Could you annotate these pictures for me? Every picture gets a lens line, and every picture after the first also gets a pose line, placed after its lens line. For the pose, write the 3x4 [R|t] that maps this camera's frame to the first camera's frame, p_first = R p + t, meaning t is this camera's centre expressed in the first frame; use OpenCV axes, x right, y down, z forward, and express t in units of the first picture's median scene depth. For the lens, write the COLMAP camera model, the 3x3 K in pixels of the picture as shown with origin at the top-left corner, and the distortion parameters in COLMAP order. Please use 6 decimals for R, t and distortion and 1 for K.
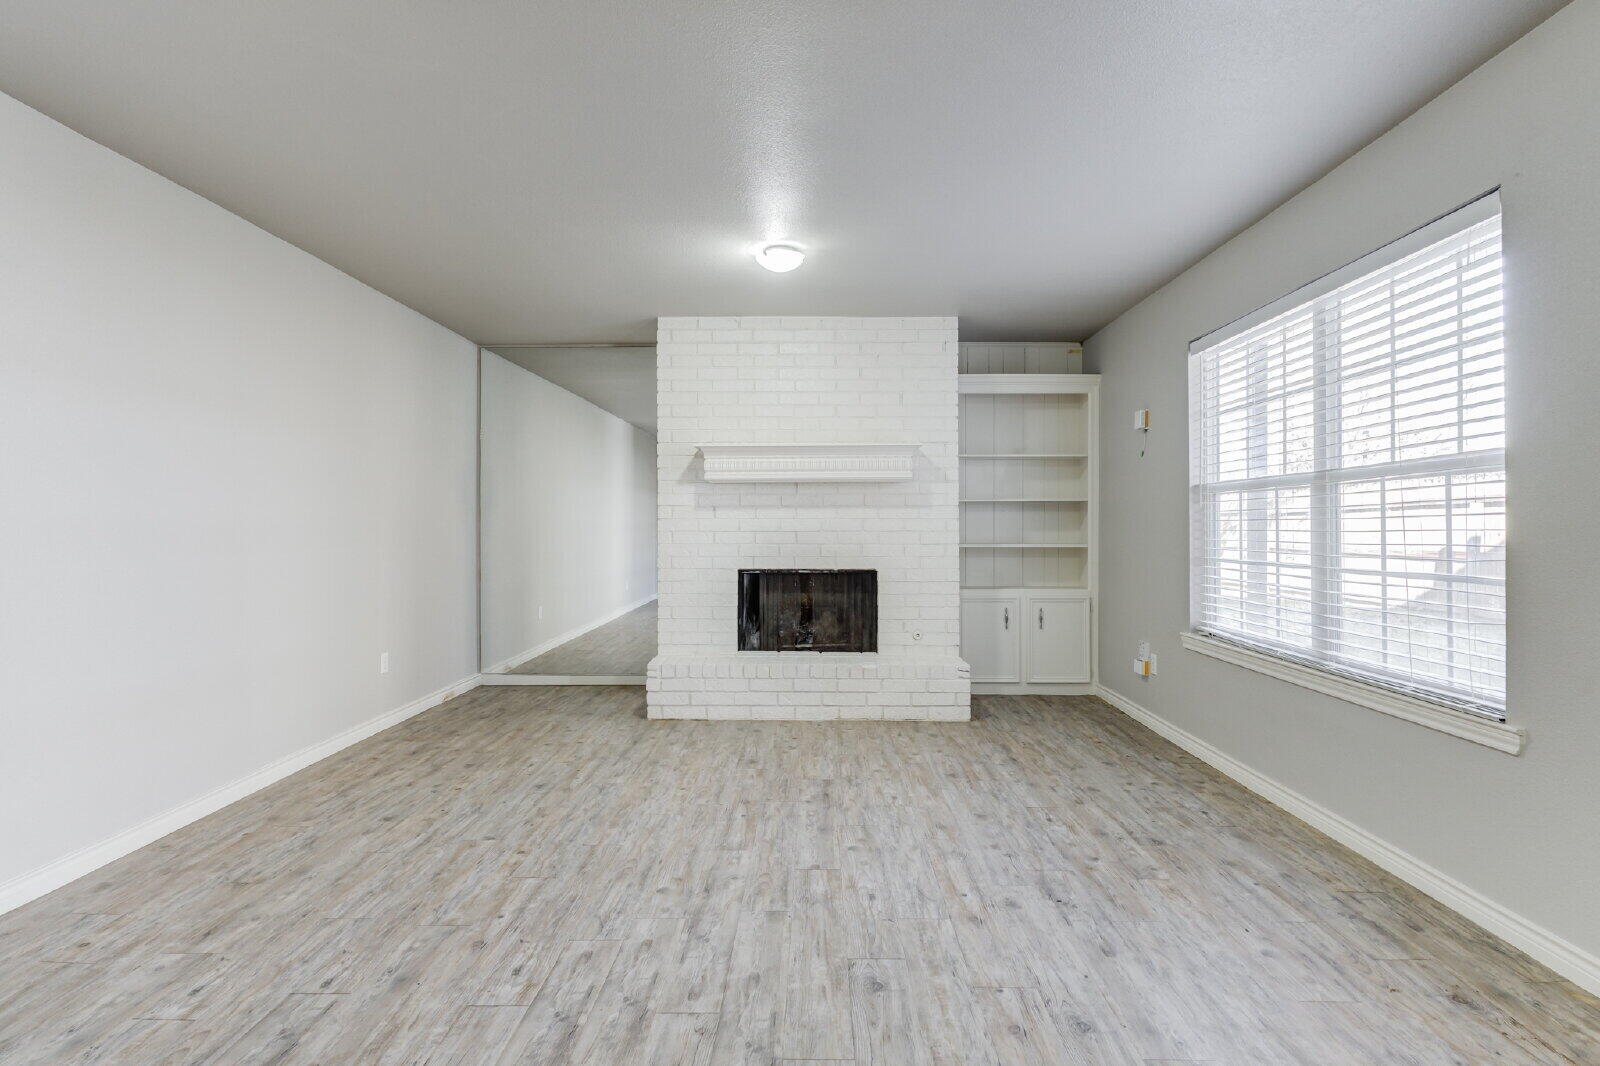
lens RADIAL K [[782.2, 0, 796.7], [0, 782.2, 524.5], [0, 0, 1]] dist [0.012294, -0.005688]
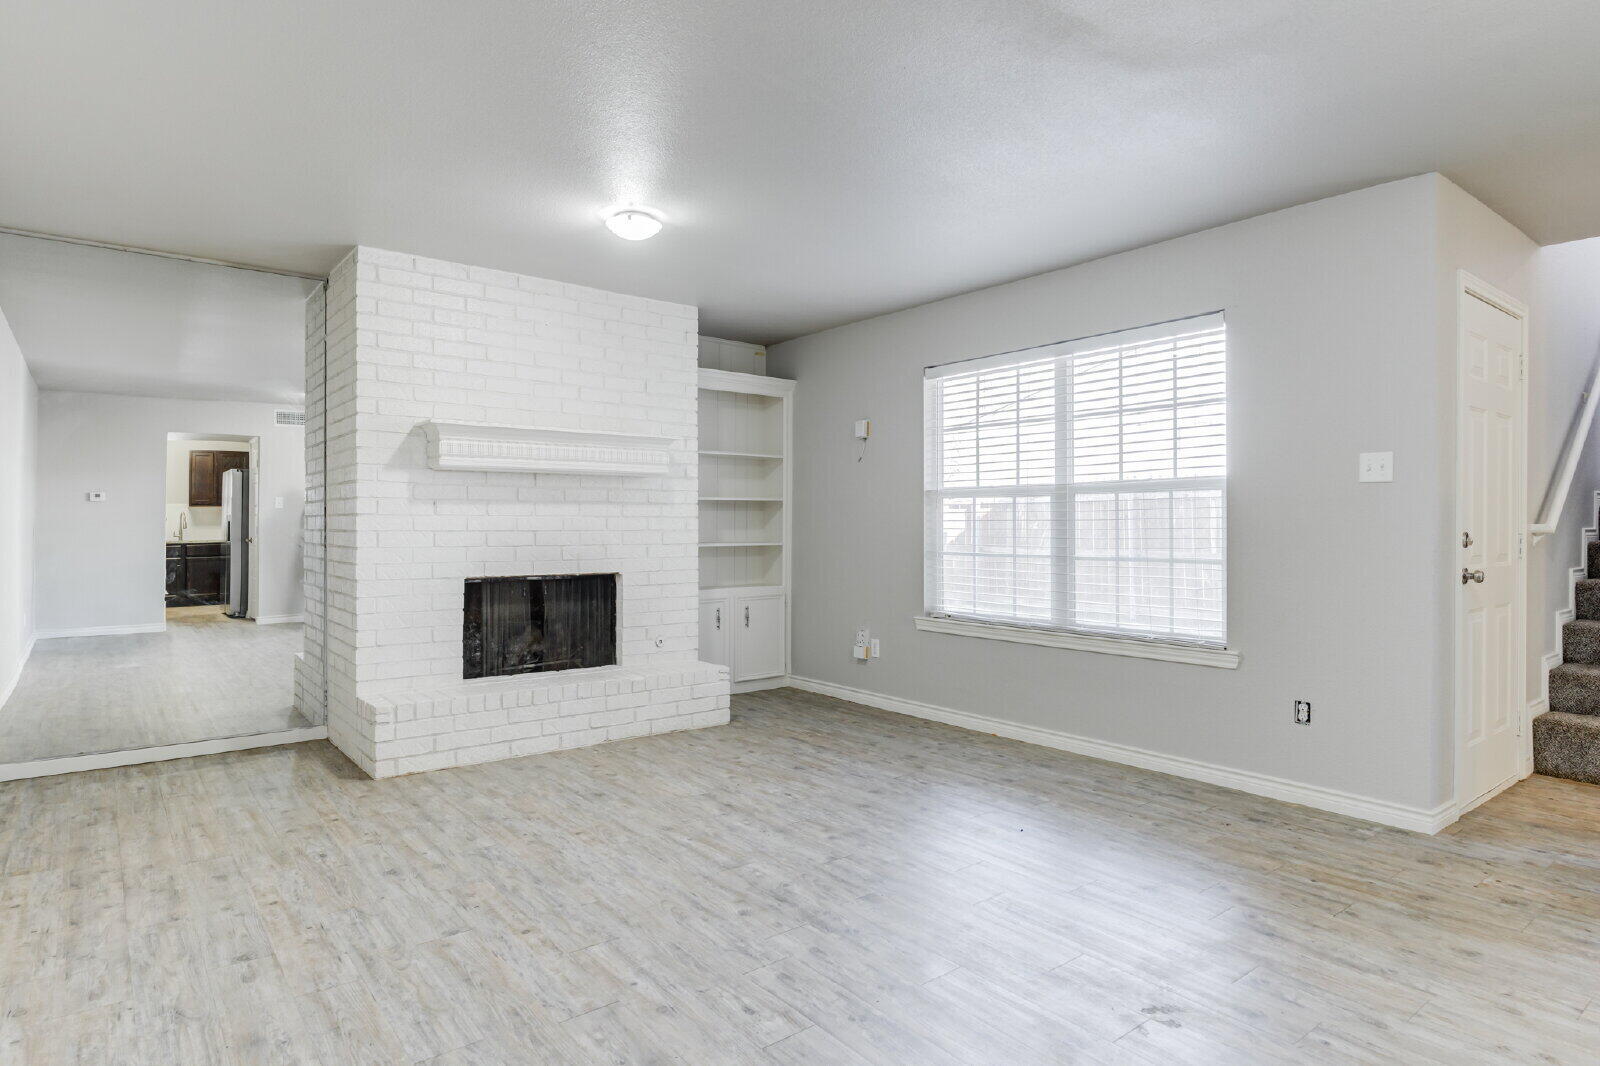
lens RADIAL K [[905.6, 0, 798.0], [0, 905.6, 526.2], [0, 0, 1]] dist [-0.000910, -0.002037]
pose [[0.771034, 0.001644, 0.636792, -0.558354], [-0.004128, 0.999989, 0.002417, 0.000383], [-0.636781, -0.004492, 0.771032, 0.086291]]
